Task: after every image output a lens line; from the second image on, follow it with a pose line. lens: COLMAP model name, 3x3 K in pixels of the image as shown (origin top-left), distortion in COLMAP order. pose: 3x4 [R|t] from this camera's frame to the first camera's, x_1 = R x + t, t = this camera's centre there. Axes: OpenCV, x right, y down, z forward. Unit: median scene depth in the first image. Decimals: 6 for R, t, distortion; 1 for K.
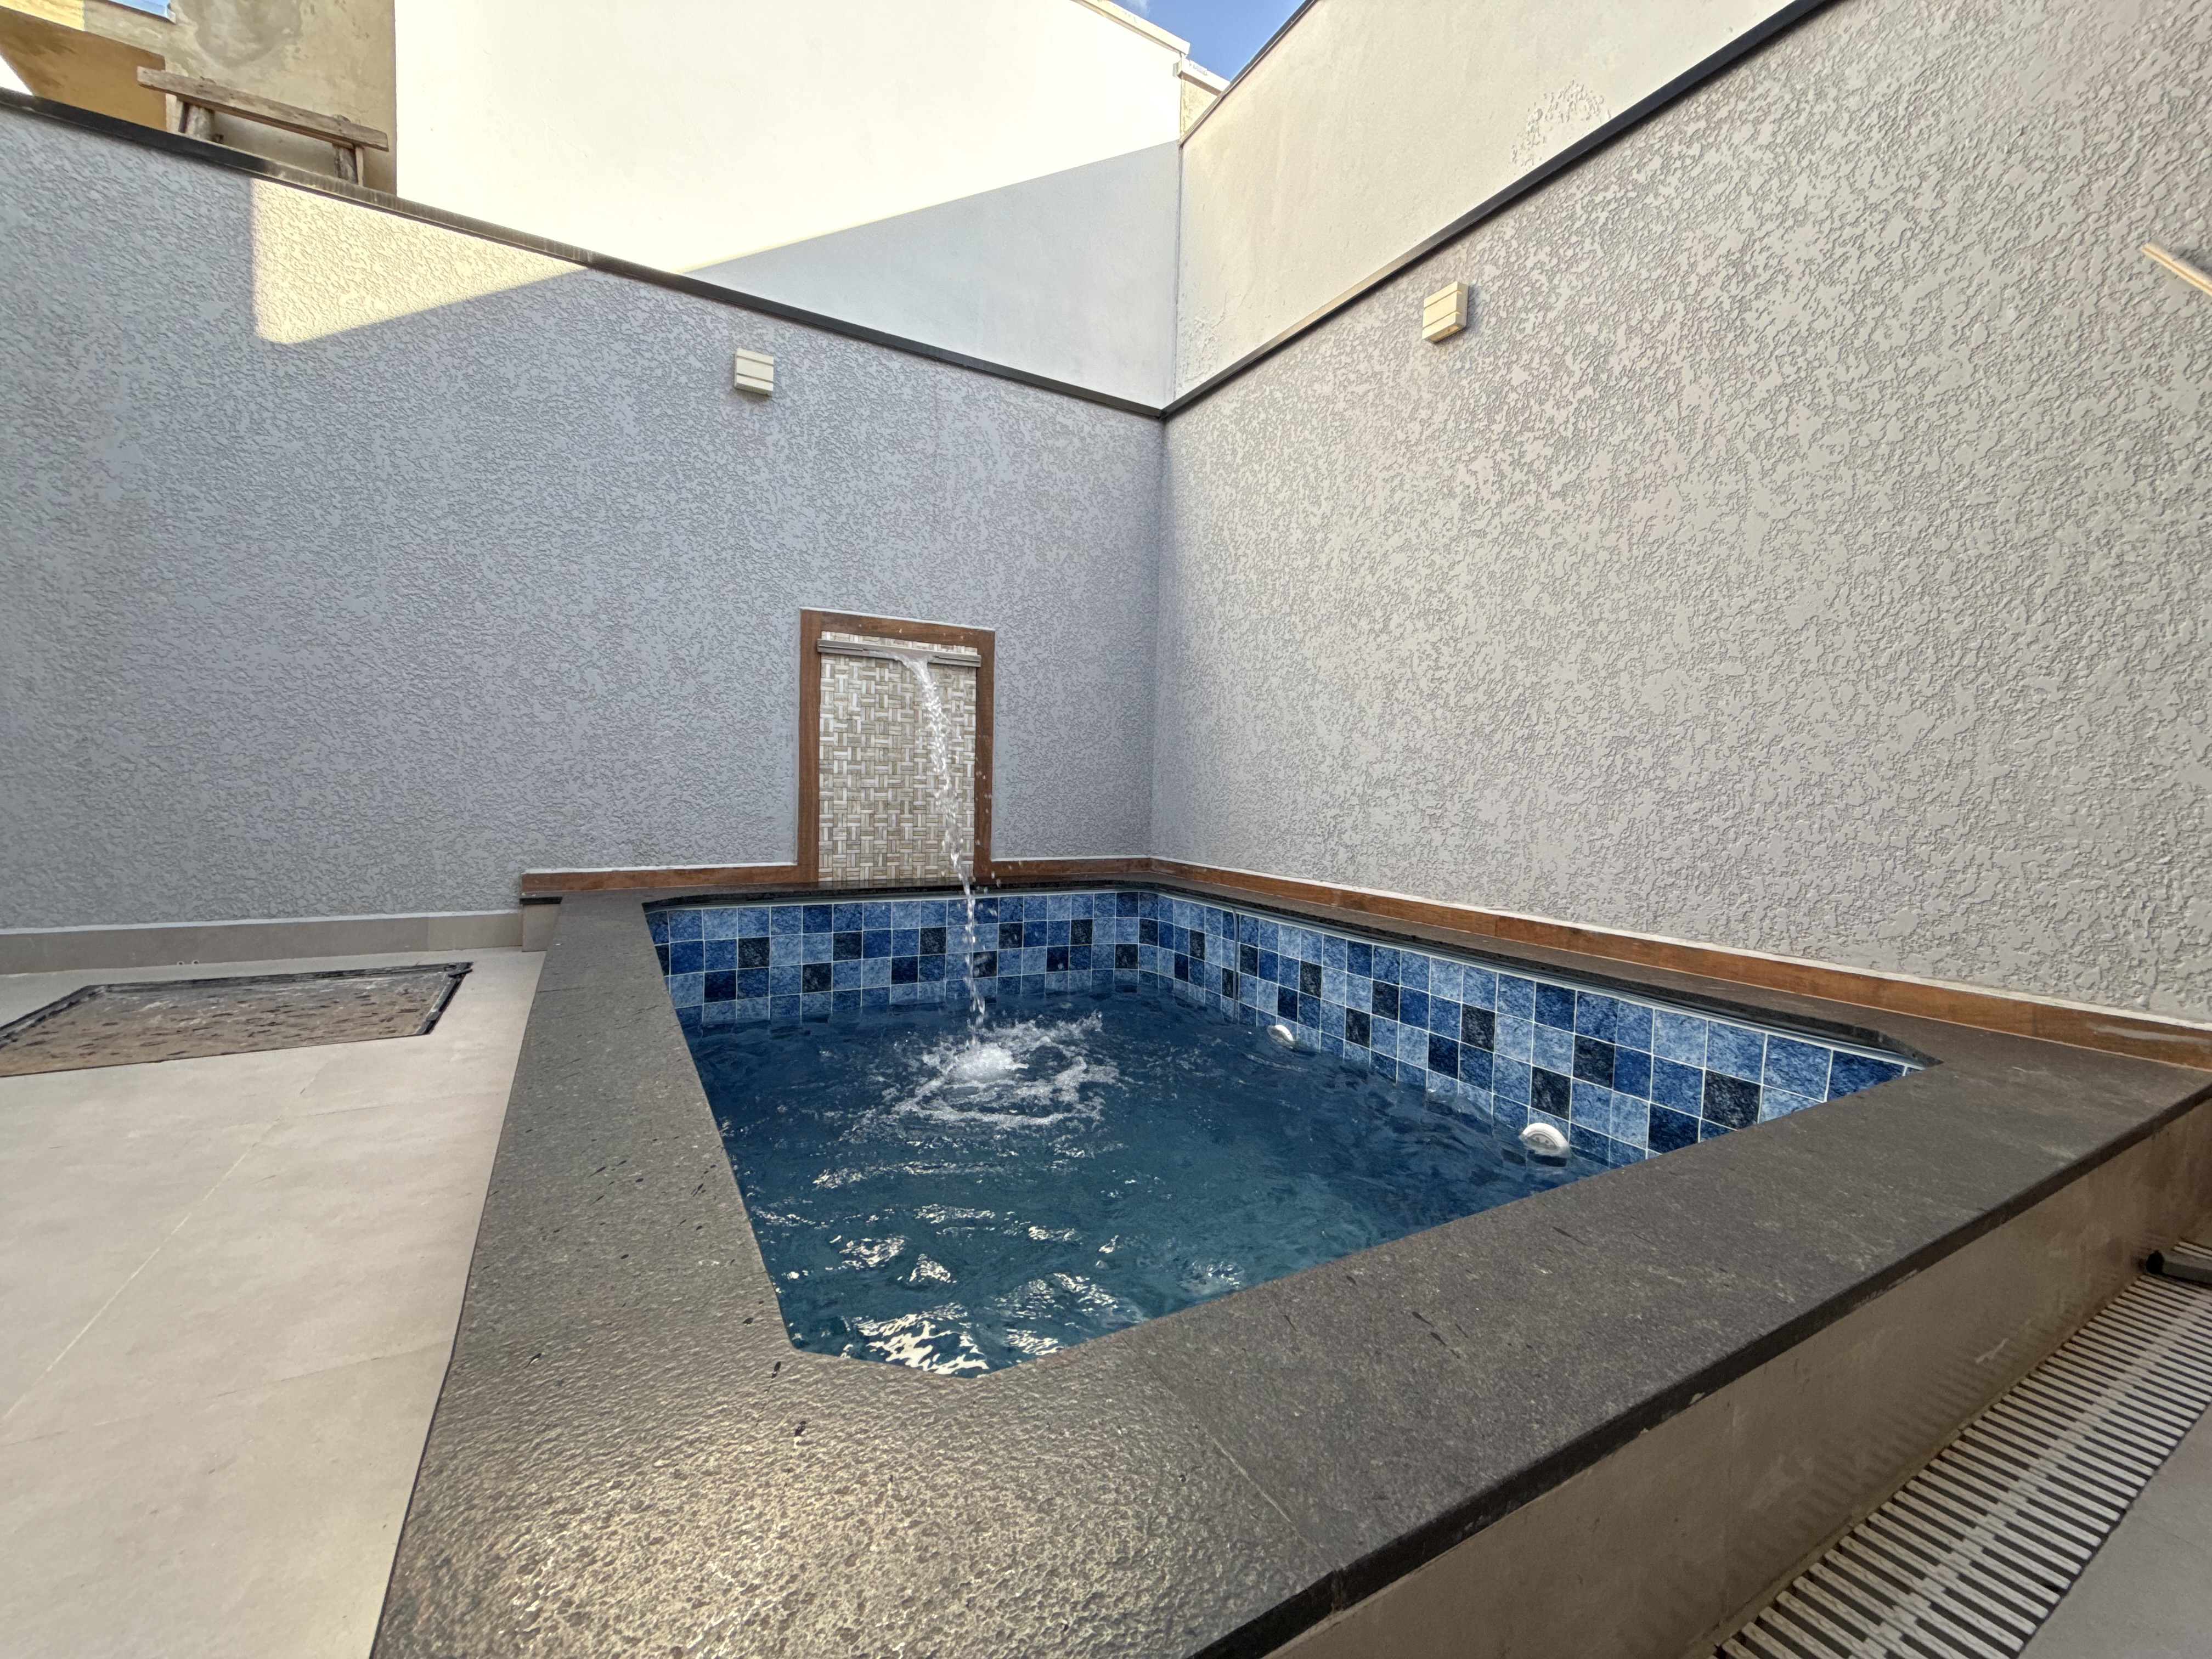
lens RADIAL K [[884.4, 0, 1107.7], [0, 884.4, 834.6], [0, 0, 1]] dist [0.001120, -0.000021]
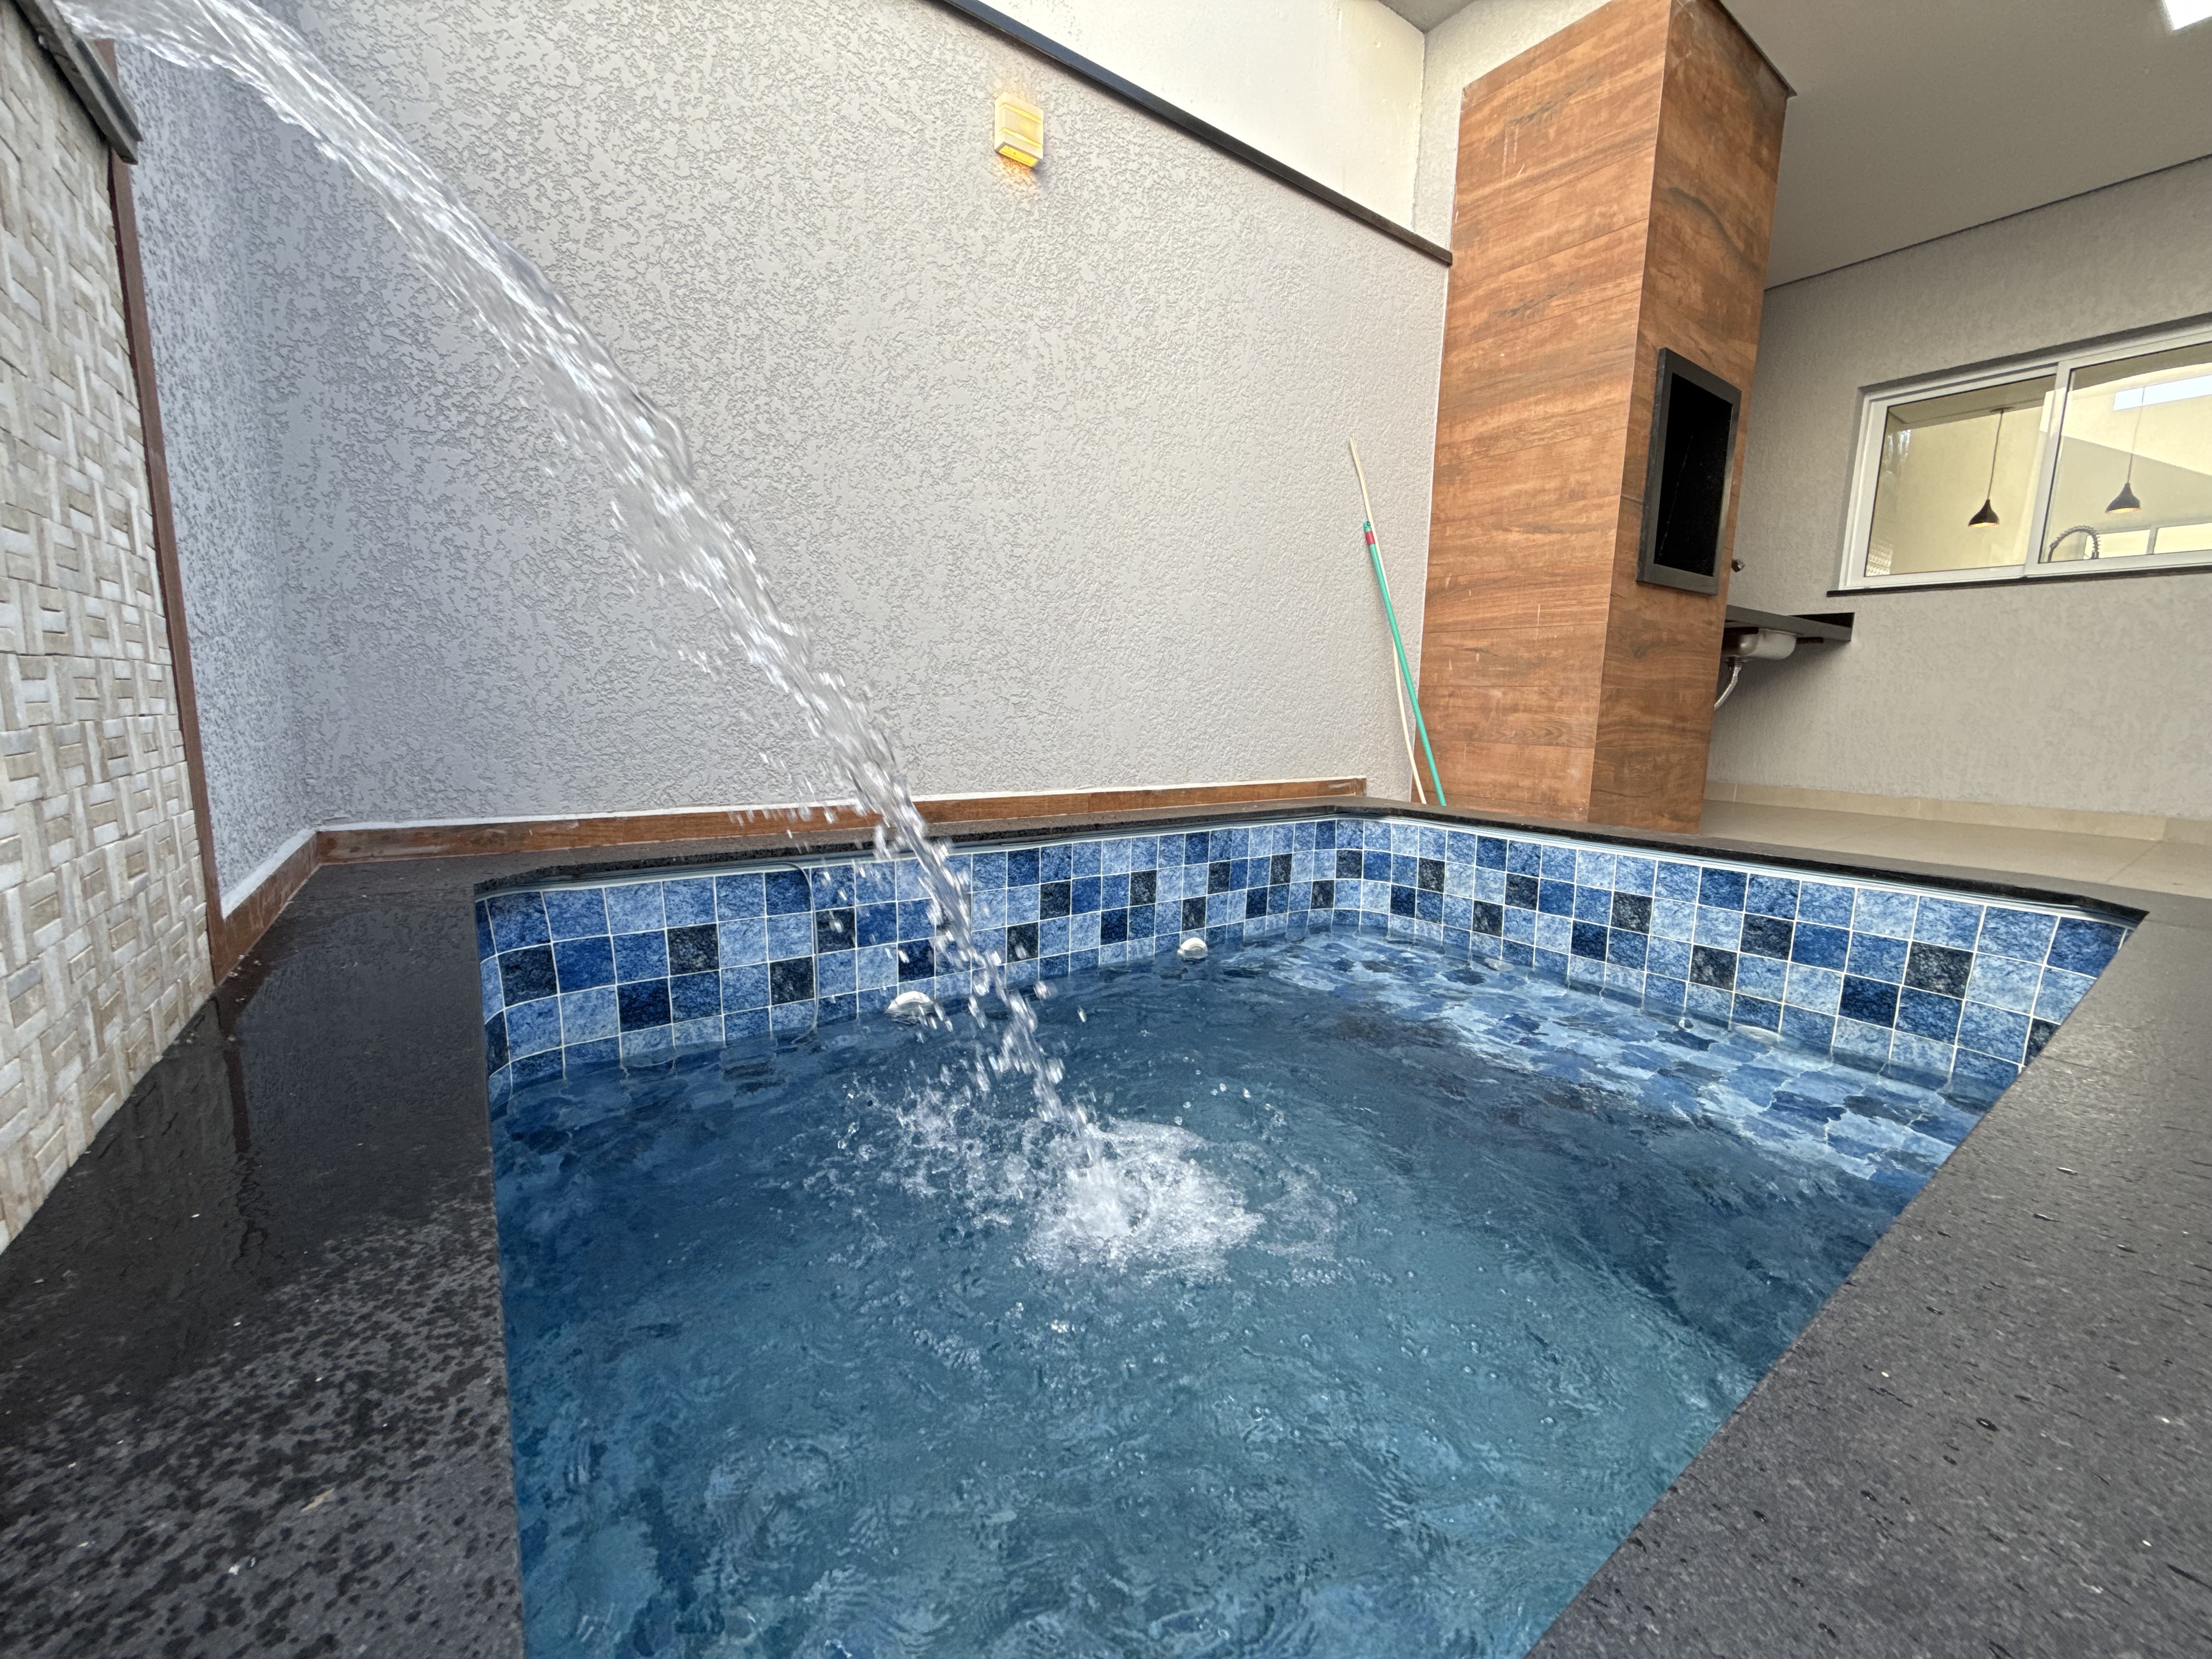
lens RADIAL K [[852.4, 0, 1047.6], [0, 852.4, 808.5], [0, 0, 1]] dist [0.000915, 0.000010]
pose [[-0.070274, -0.165441, 0.983713, -0.480263], [0.028065, 0.985433, 0.167735, -0.054301], [-0.997133, 0.039396, -0.064607, 0.888152]]
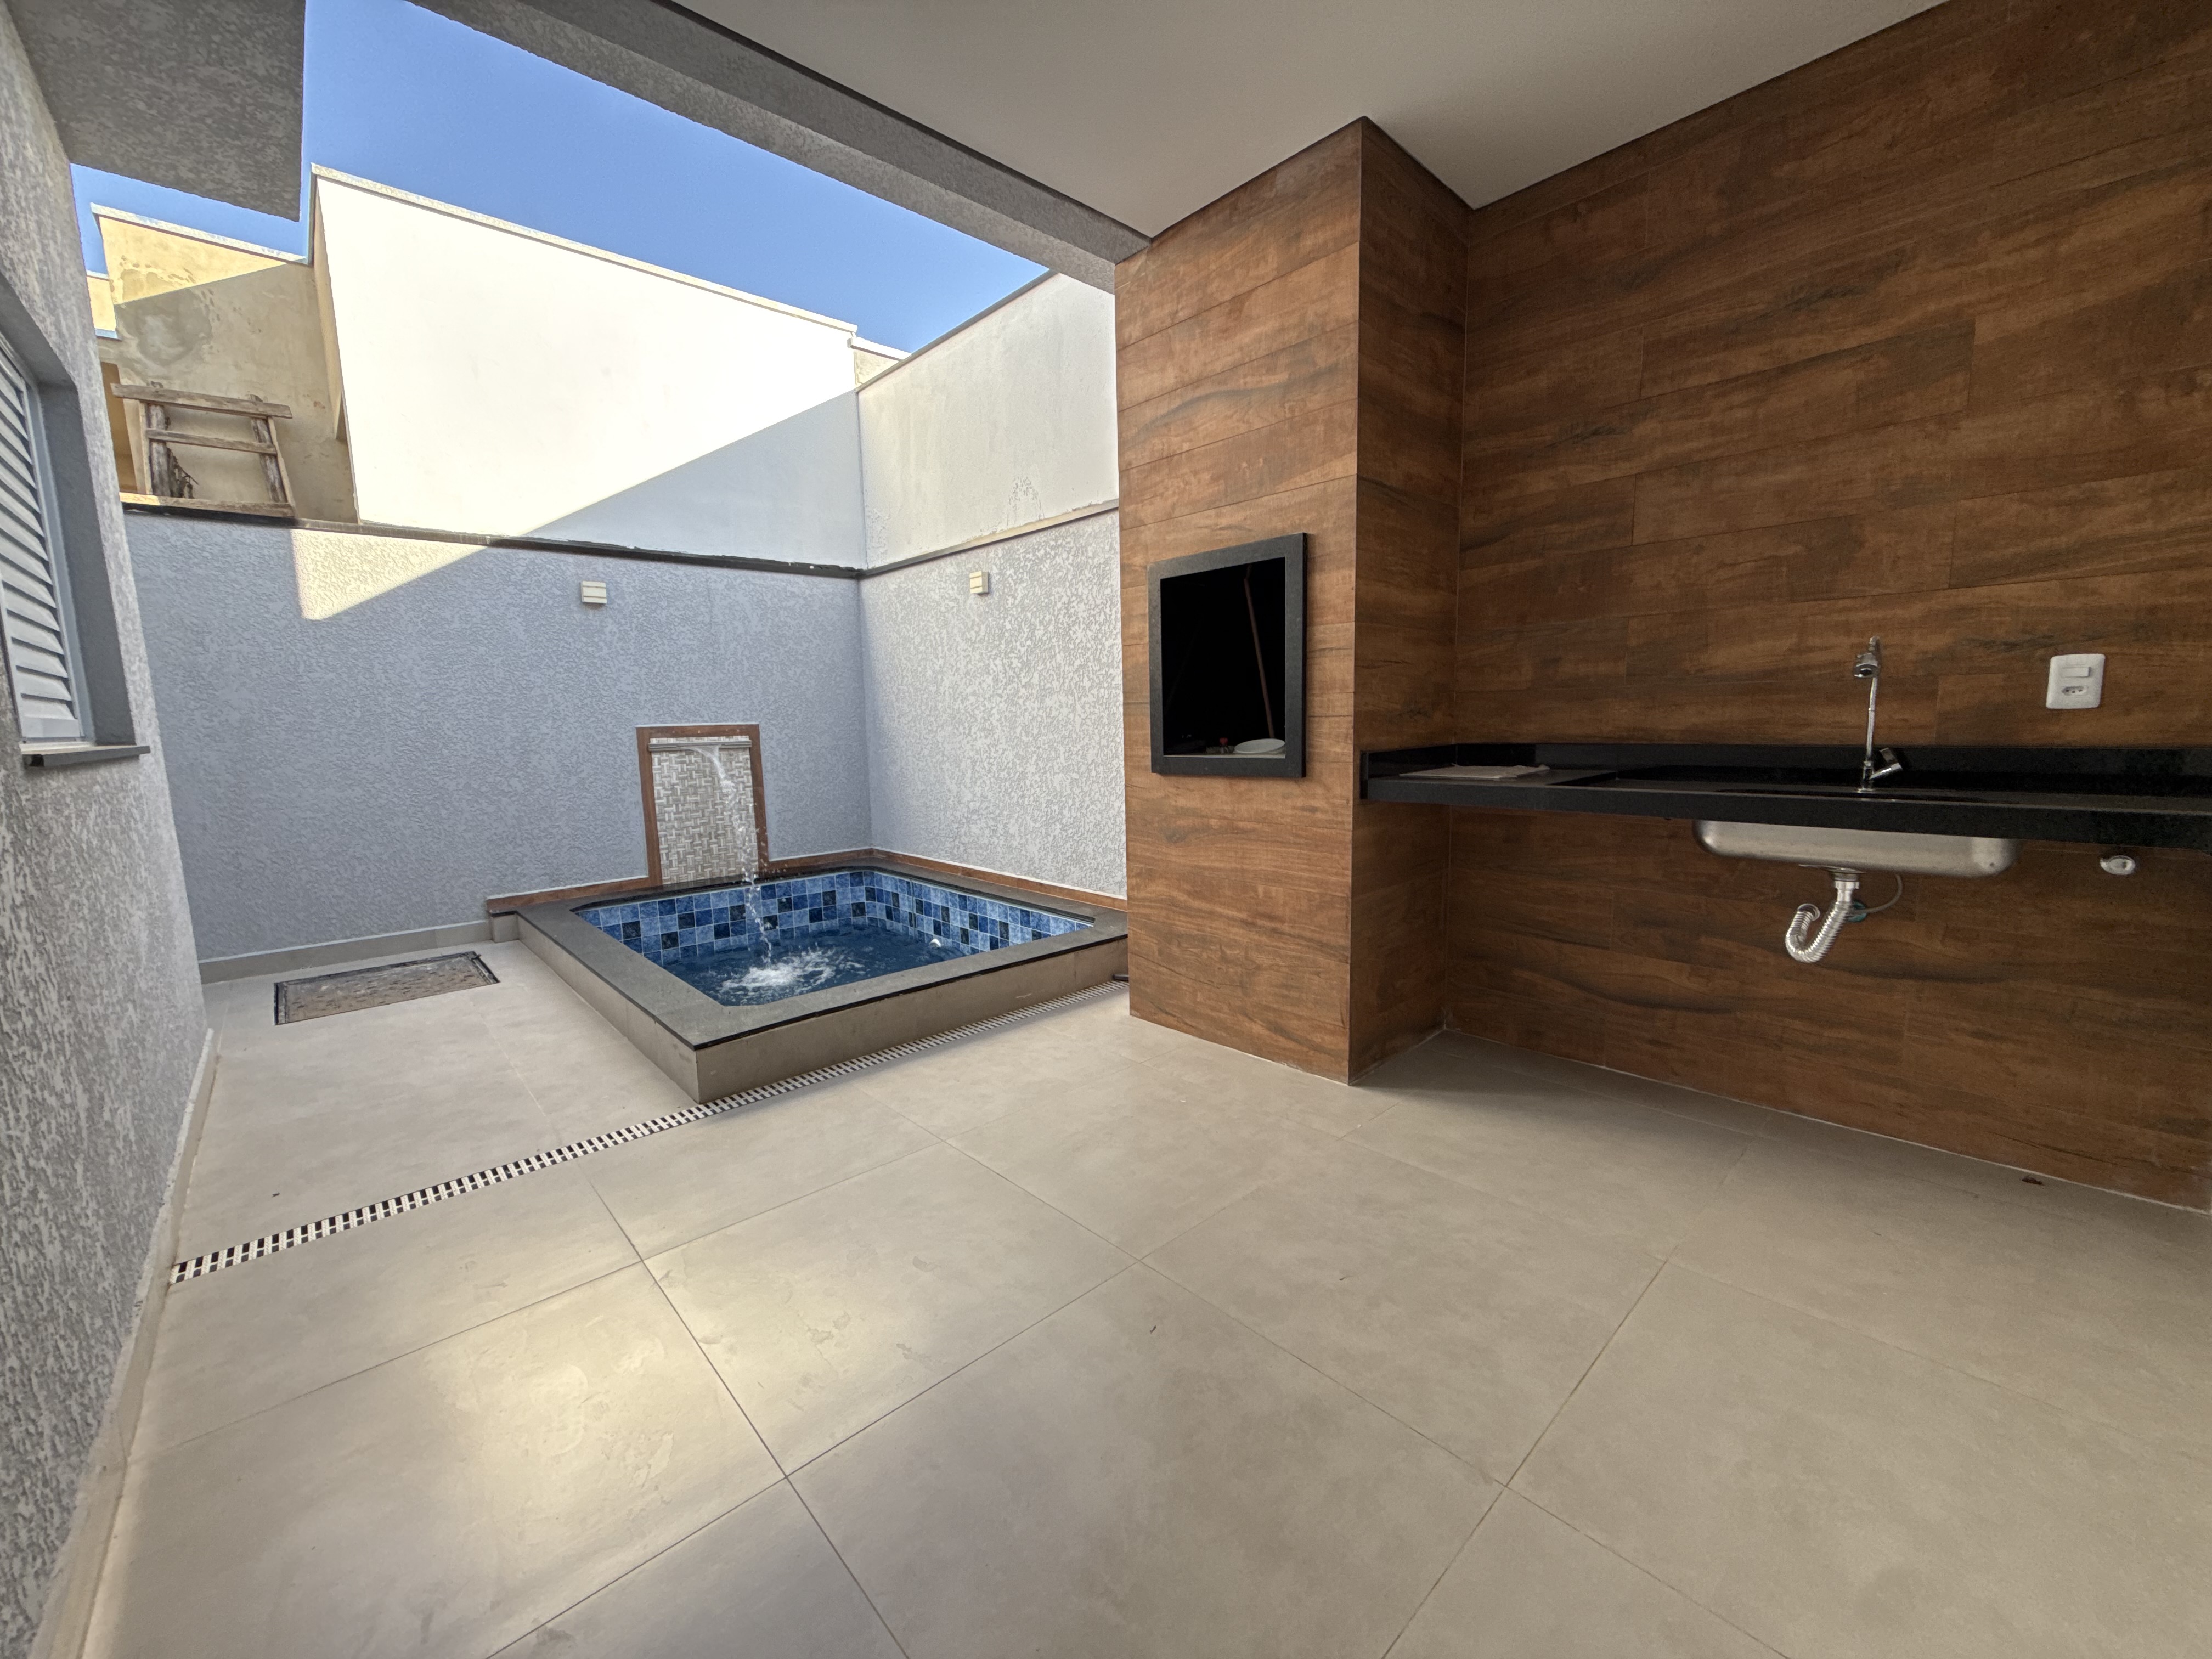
lens RADIAL K [[879.1, 0, 1106.0], [0, 879.1, 829.5], [0, 0, 1]] dist [0.001843, 0.000141]
pose [[0.973392, -0.077531, 0.215630, 0.157475], [0.061511, 0.994891, 0.080046, -0.145450], [-0.220734, -0.064653, 0.973189, -0.887959]]
